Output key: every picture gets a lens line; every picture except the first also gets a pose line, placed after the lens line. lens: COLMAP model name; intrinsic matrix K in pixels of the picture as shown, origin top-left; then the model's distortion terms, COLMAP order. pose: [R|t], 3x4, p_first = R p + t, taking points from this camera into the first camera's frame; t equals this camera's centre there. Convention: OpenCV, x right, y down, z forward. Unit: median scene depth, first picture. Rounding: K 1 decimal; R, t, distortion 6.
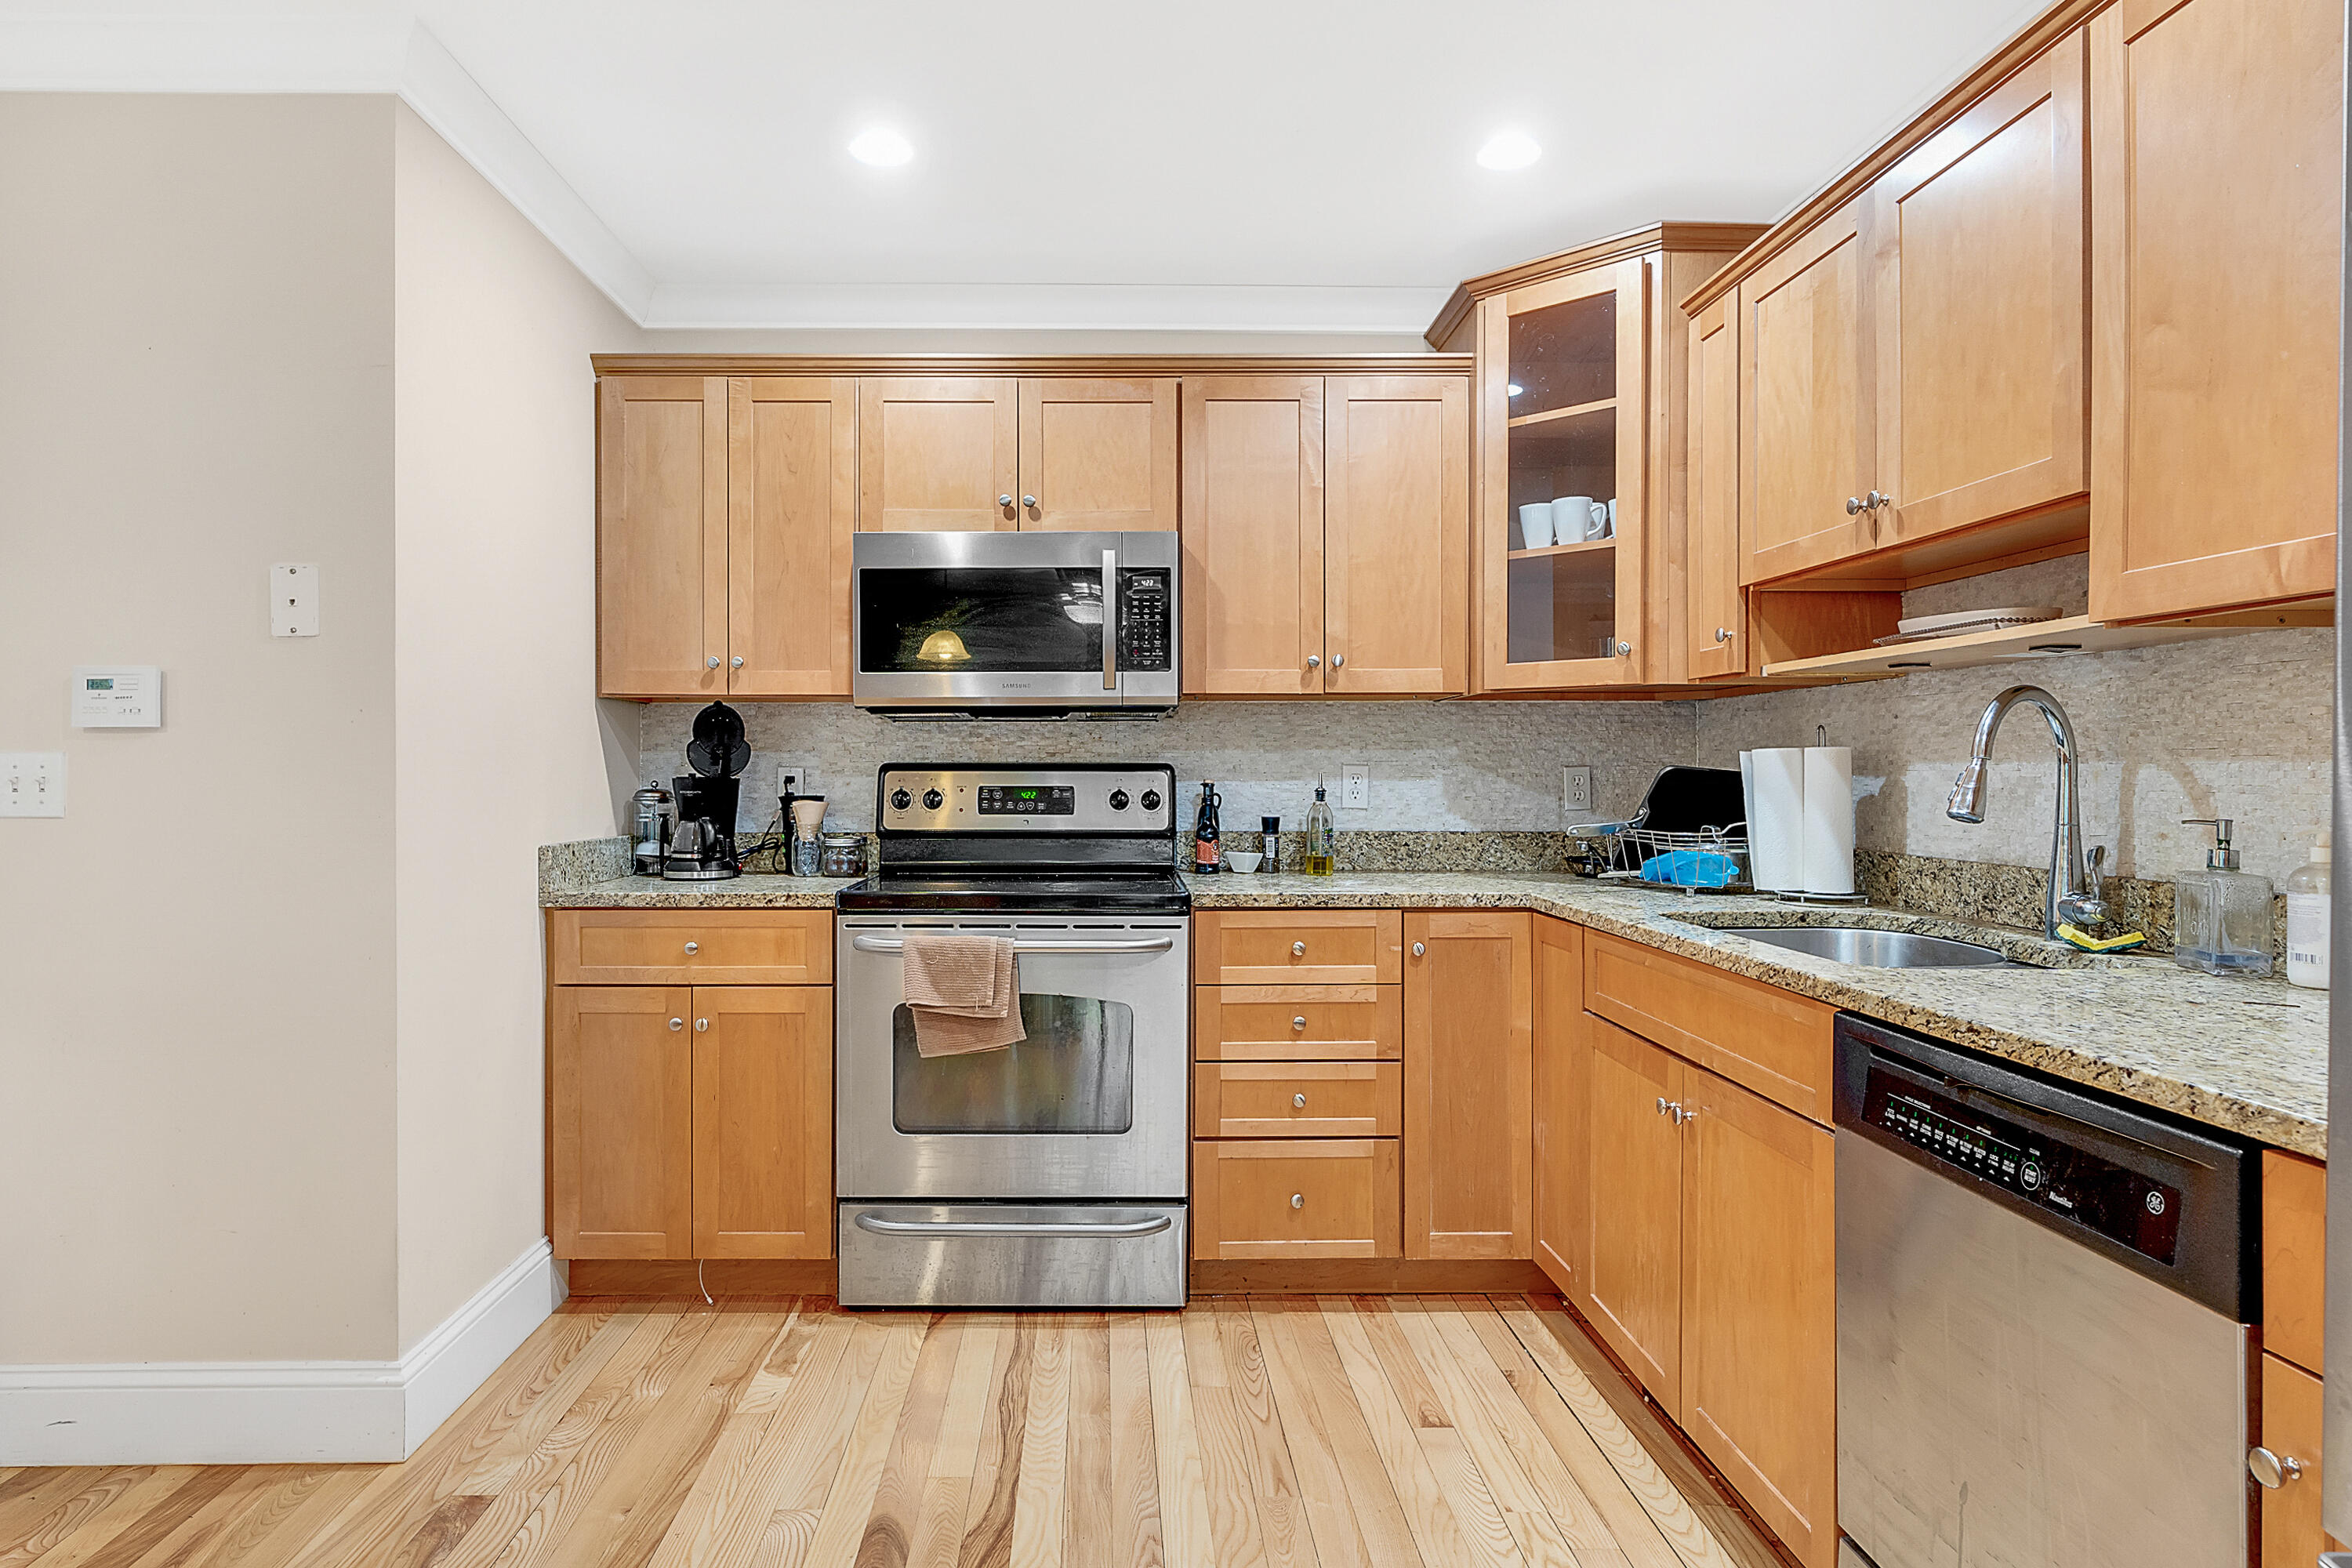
lens RADIAL K [[1357.1, 0, 1166.4], [0, 1357.1, 776.7], [0, 0, 1]] dist [0.000958, 0.001008]
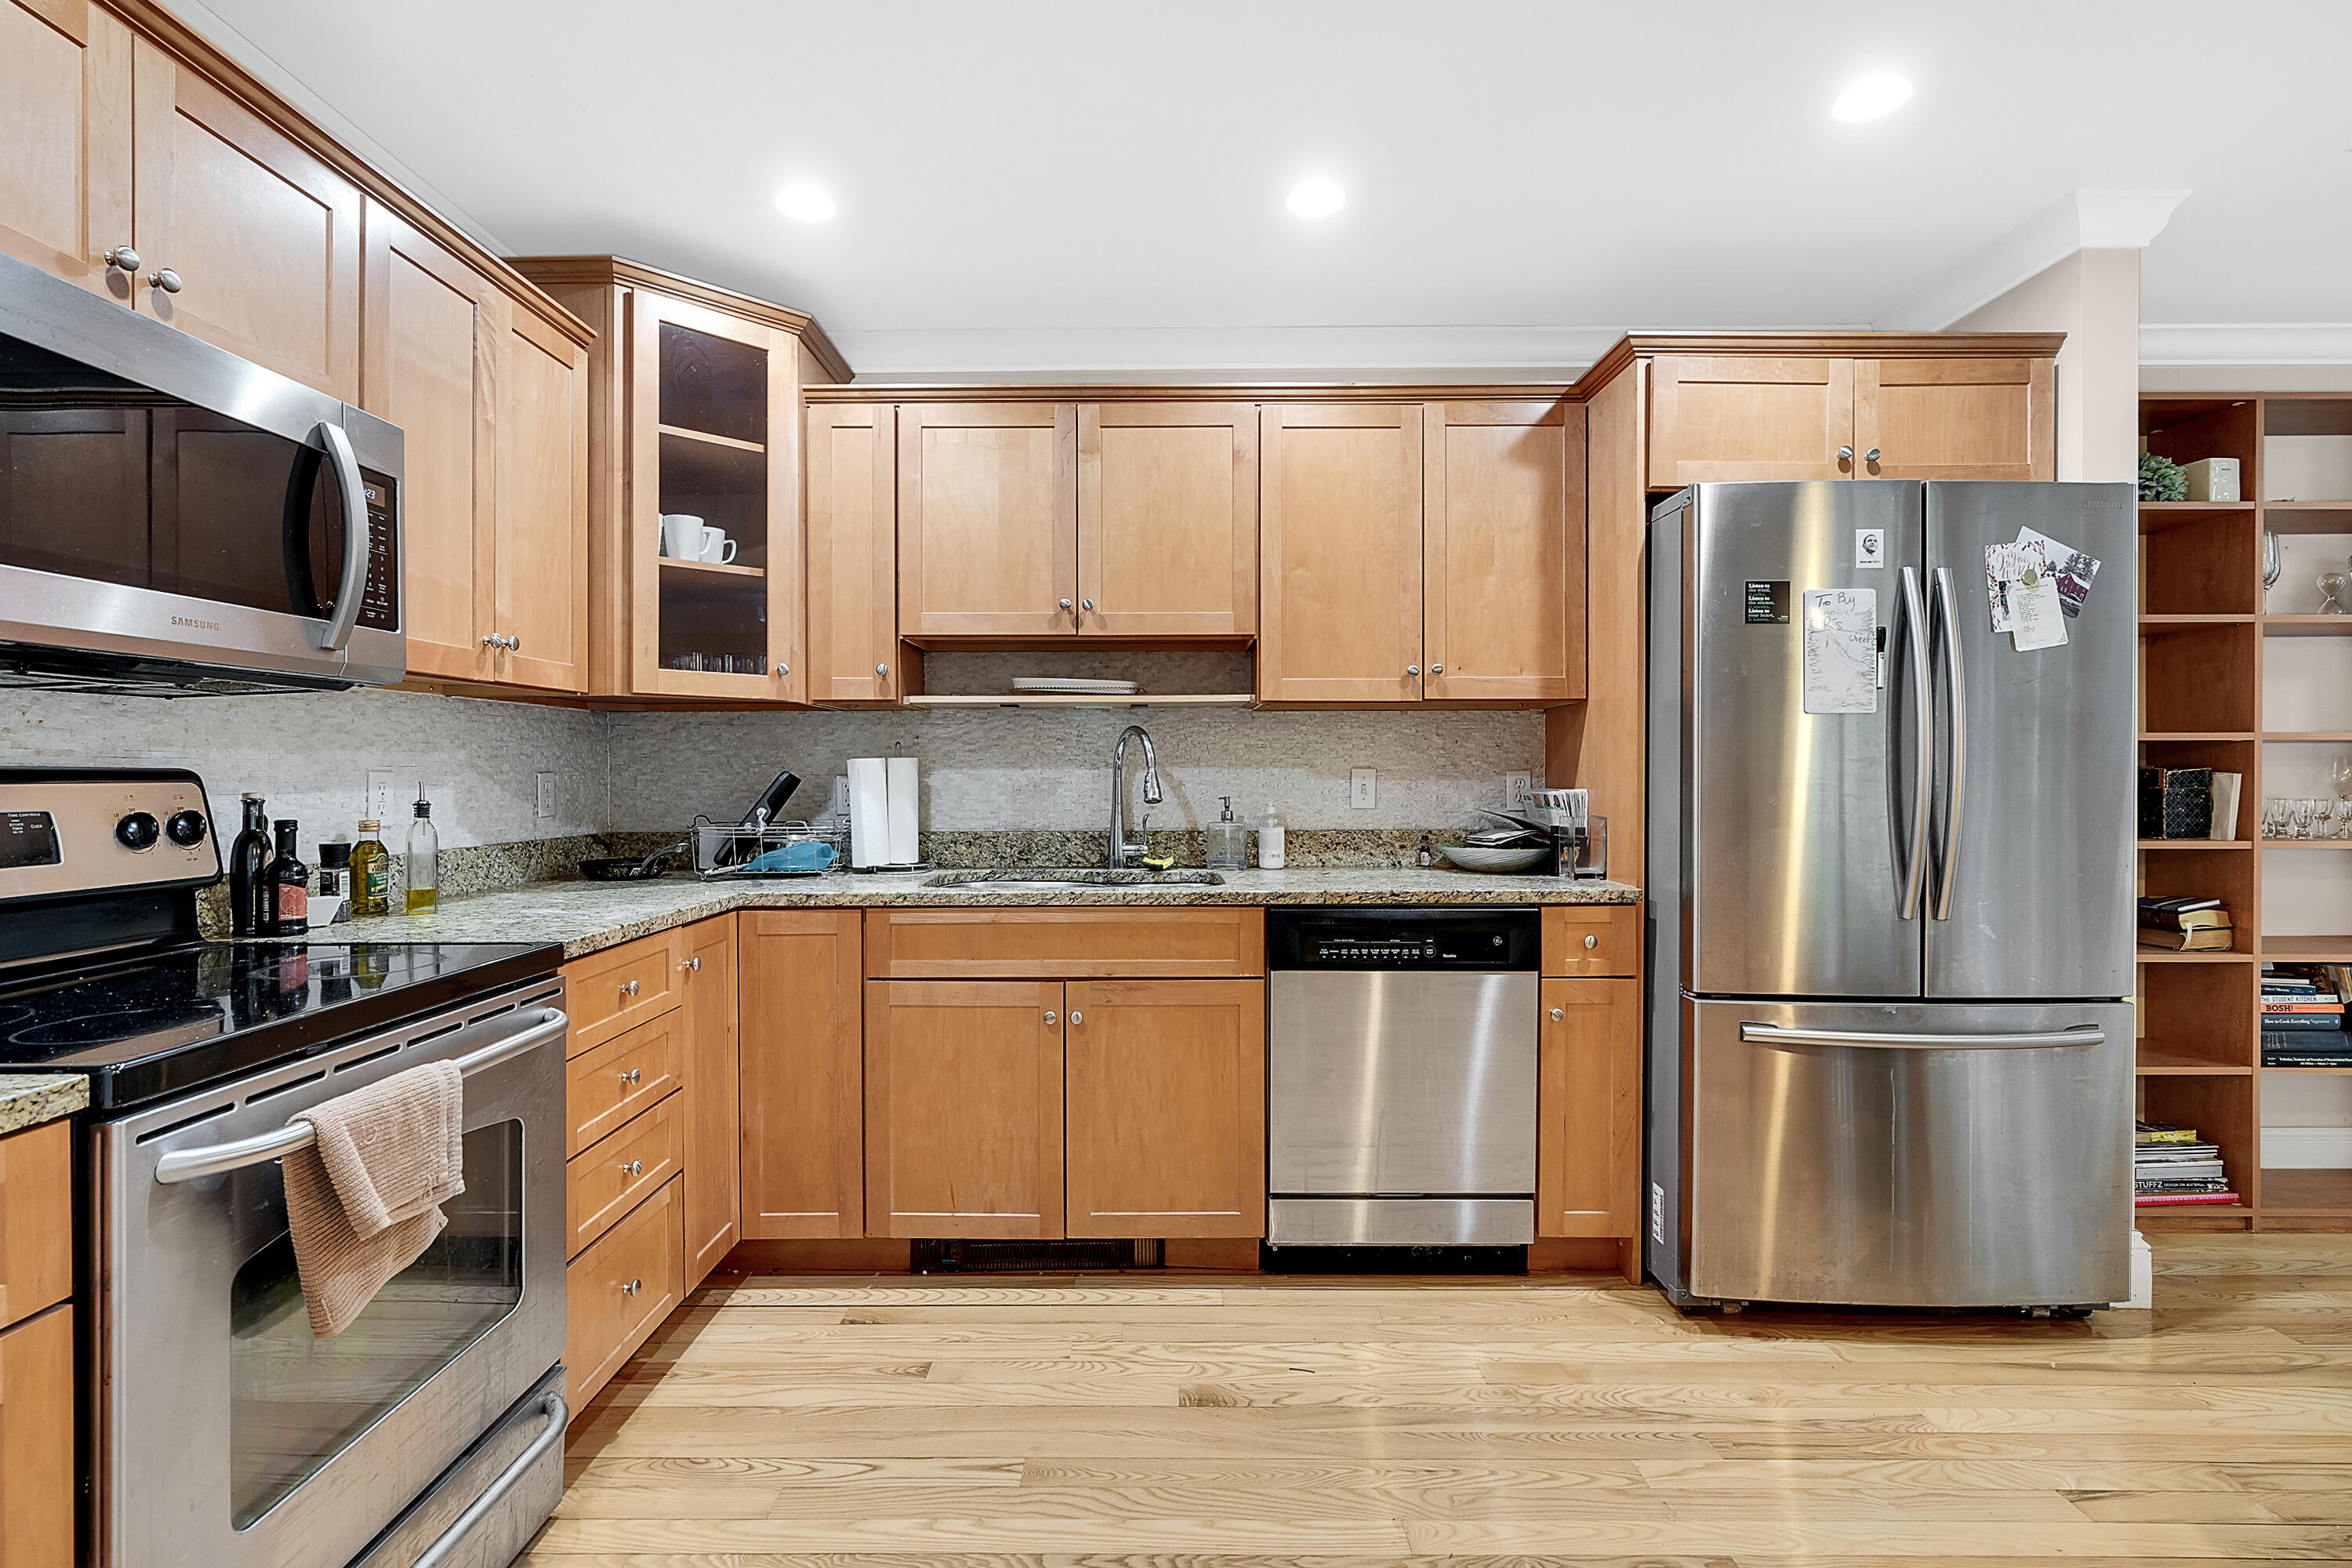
lens RADIAL K [[1065.9, 0, 1170.8], [0, 1065.9, 777.8], [0, 0, 1]] dist [-0.008867, 0.001168]
pose [[0.045477, -0.007255, 0.998939, -0.539282], [0.008937, 0.999937, 0.006856, -0.005835], [-0.998925, 0.008616, 0.045539, 0.627627]]
